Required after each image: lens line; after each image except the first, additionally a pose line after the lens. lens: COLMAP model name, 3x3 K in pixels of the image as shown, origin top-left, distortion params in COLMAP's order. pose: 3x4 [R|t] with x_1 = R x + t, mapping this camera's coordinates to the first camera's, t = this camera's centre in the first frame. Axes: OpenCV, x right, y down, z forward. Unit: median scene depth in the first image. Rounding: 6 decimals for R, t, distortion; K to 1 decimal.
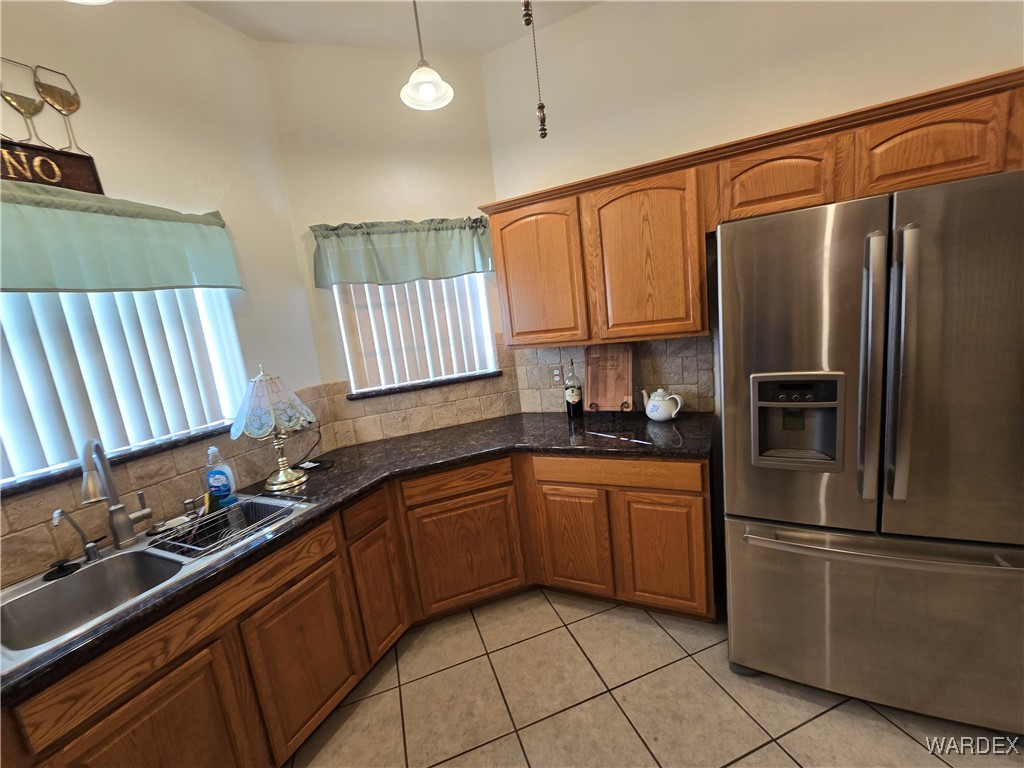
lens RADIAL K [[420.7, 0, 512.1], [0, 420.7, 388.1], [0, 0, 1]] dist [-0.009865, 0.001753]
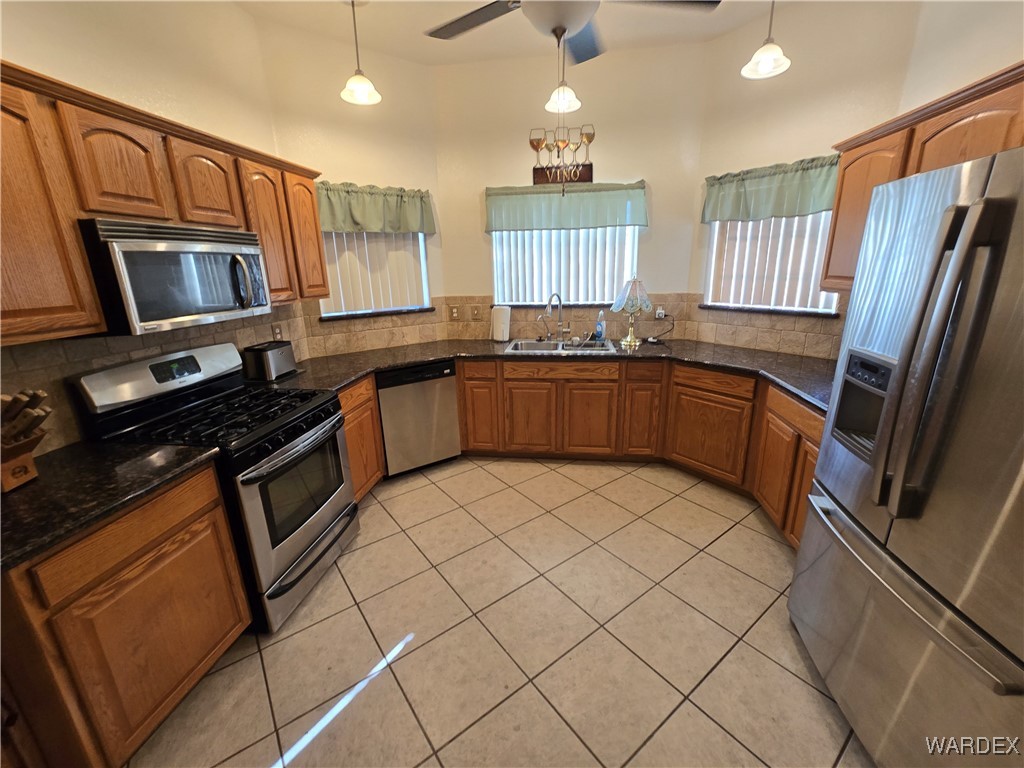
lens RADIAL K [[420.7, 0, 516.5], [0, 420.7, 383.6], [0, 0, 1]] dist [-0.009865, 0.001753]
pose [[0.315421, 0.361590, -0.877361, 0.789786], [-0.178074, 0.930687, 0.319548, -0.080494], [0.932094, 0.055443, 0.357948, -0.053601]]
